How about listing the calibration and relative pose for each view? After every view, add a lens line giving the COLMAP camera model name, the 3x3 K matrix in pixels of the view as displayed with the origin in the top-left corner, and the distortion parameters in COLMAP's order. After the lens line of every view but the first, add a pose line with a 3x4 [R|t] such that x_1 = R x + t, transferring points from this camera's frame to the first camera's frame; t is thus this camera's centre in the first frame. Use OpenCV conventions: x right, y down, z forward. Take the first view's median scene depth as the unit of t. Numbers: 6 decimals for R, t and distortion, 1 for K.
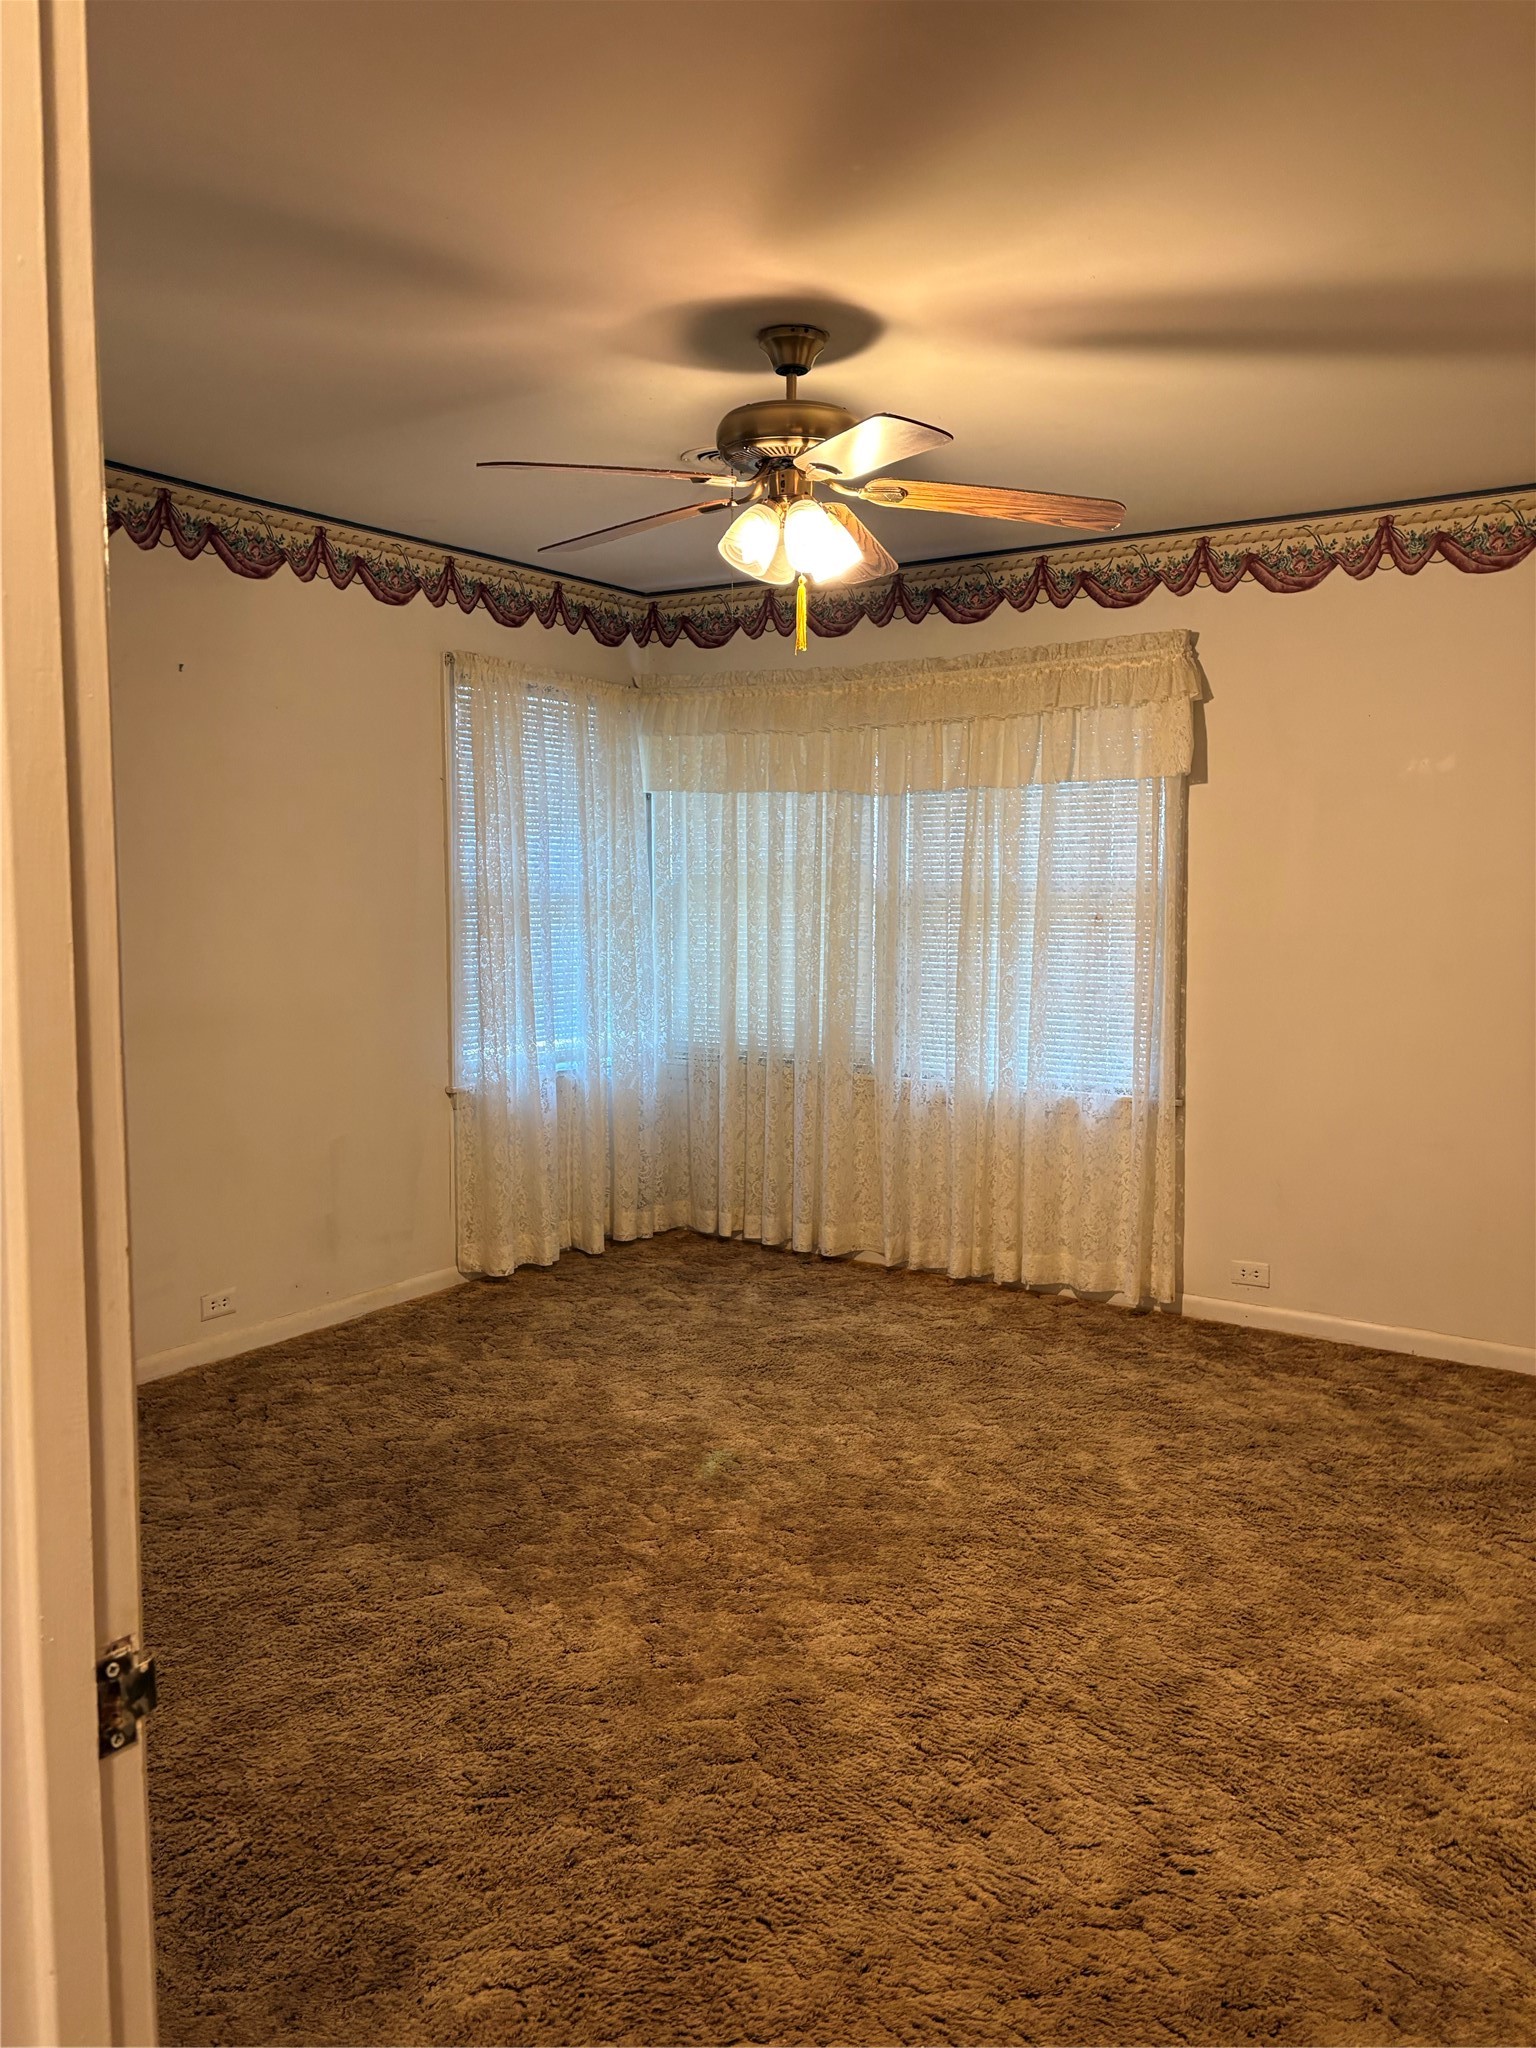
lens RADIAL K [[1547.8, 0, 768.0], [0, 1547.8, 1024.0], [0, 0, 1]] dist [0.091655, -0.107755]
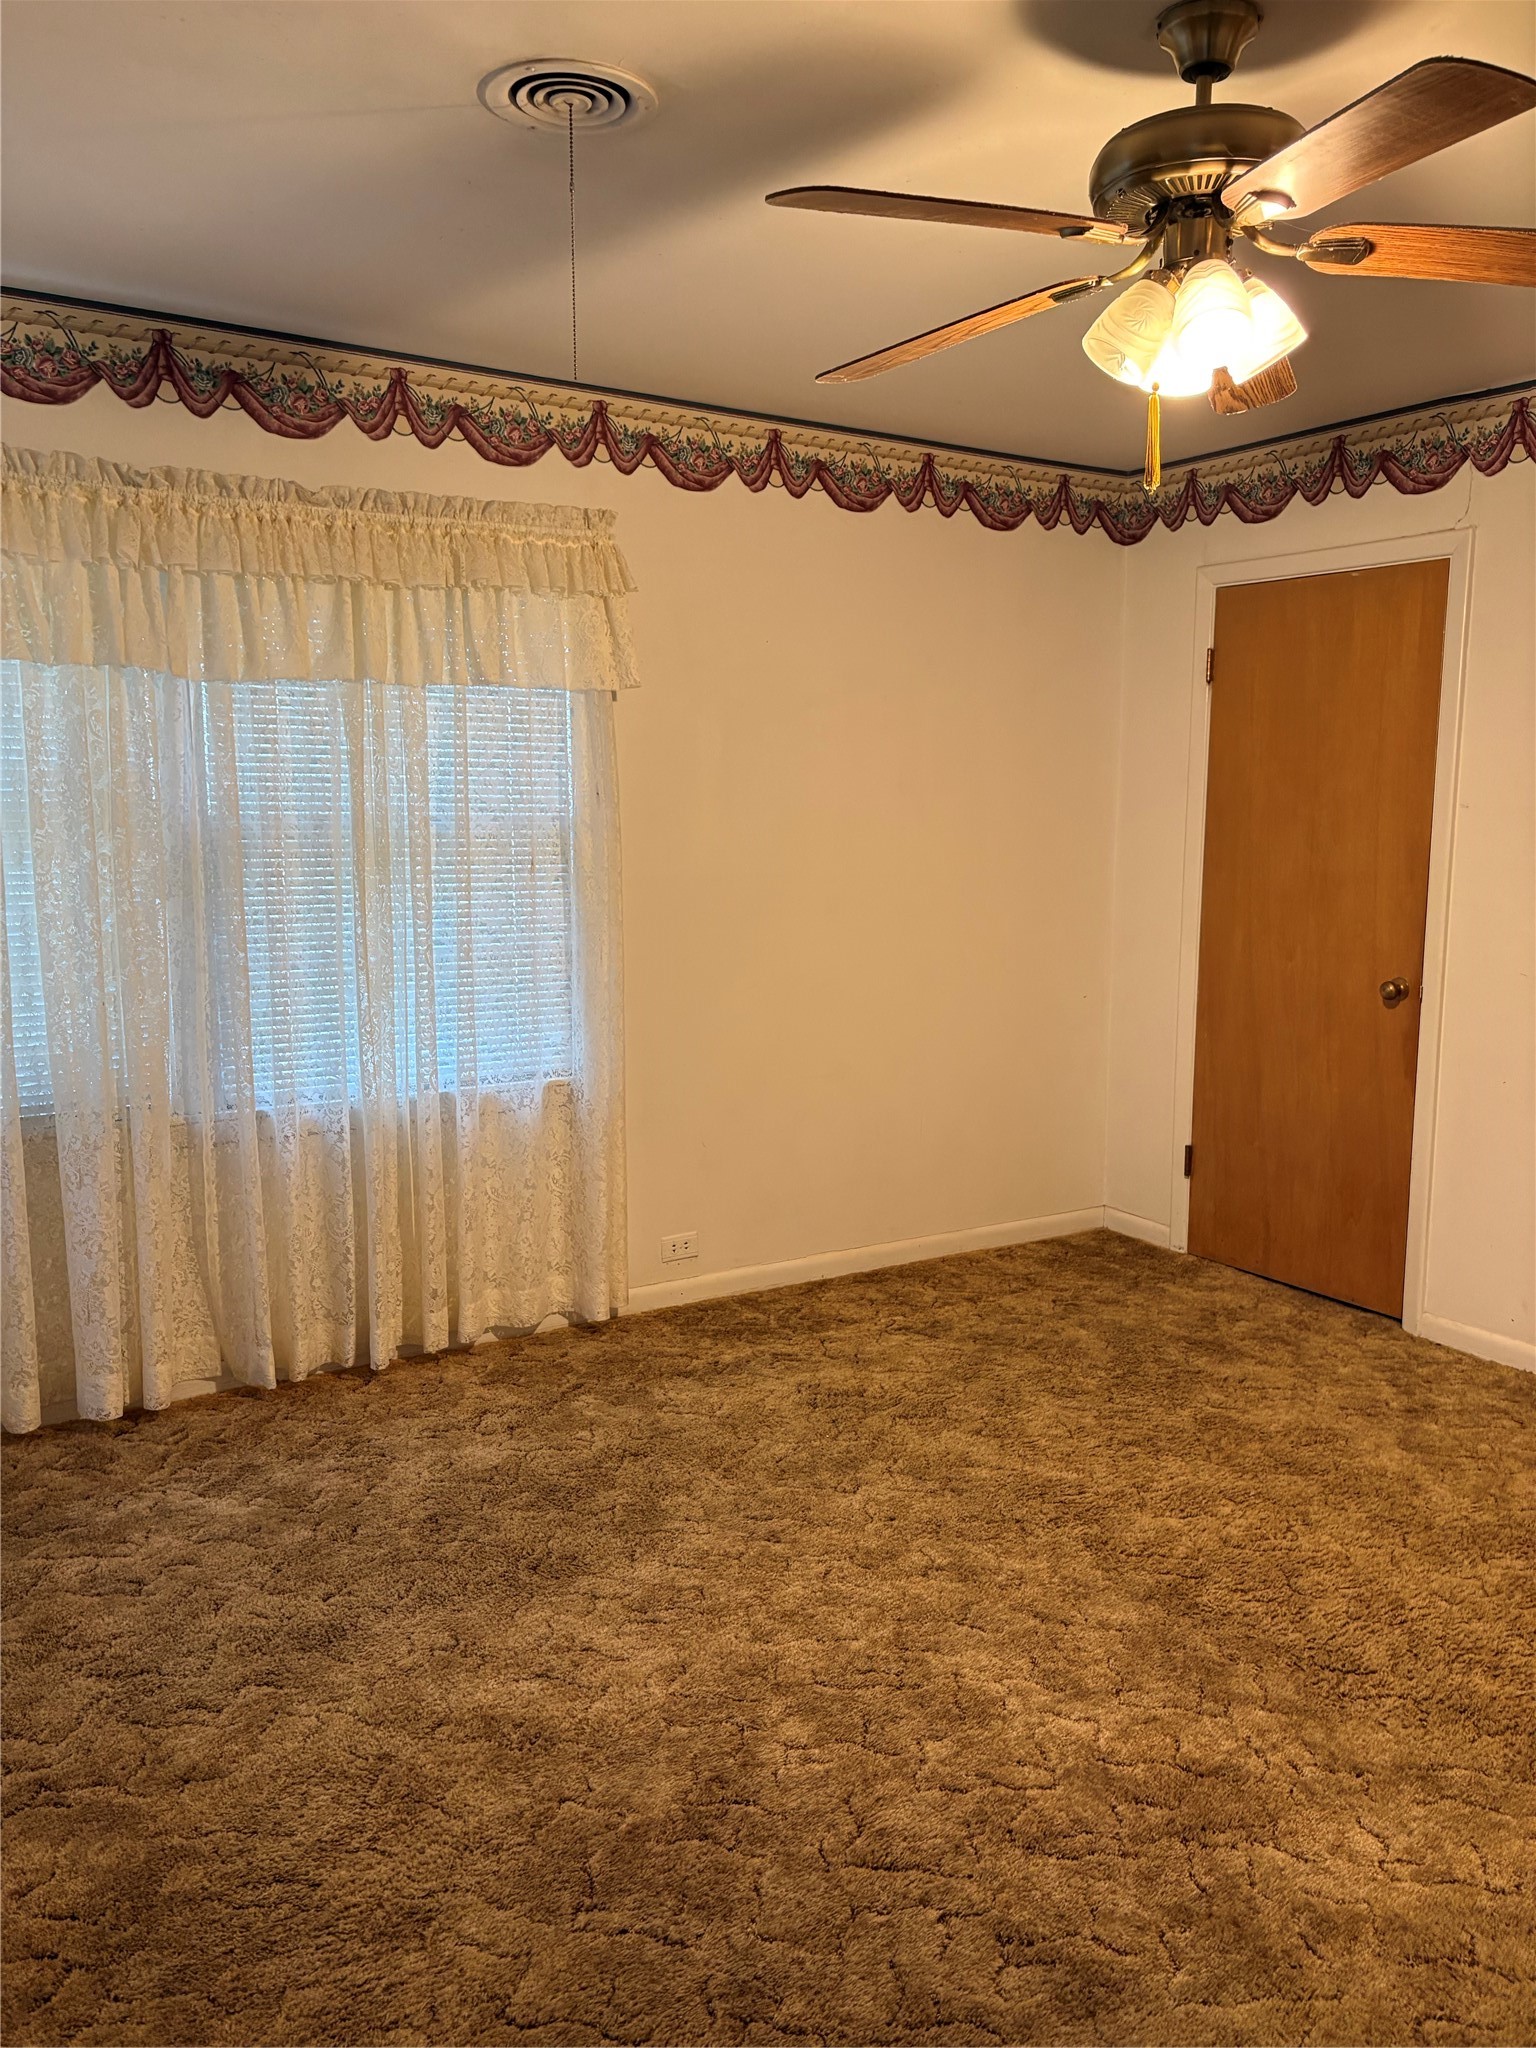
lens RADIAL K [[1591.1, 0, 809.4], [0, 1591.1, 1031.3], [0, 0, 1]] dist [0.026419, 0.011538]
pose [[0.407005, -0.138808, 0.902818, -0.516971], [0.079340, 0.990023, 0.116448, -0.072107], [-0.909974, 0.024235, 0.413957, 0.582436]]
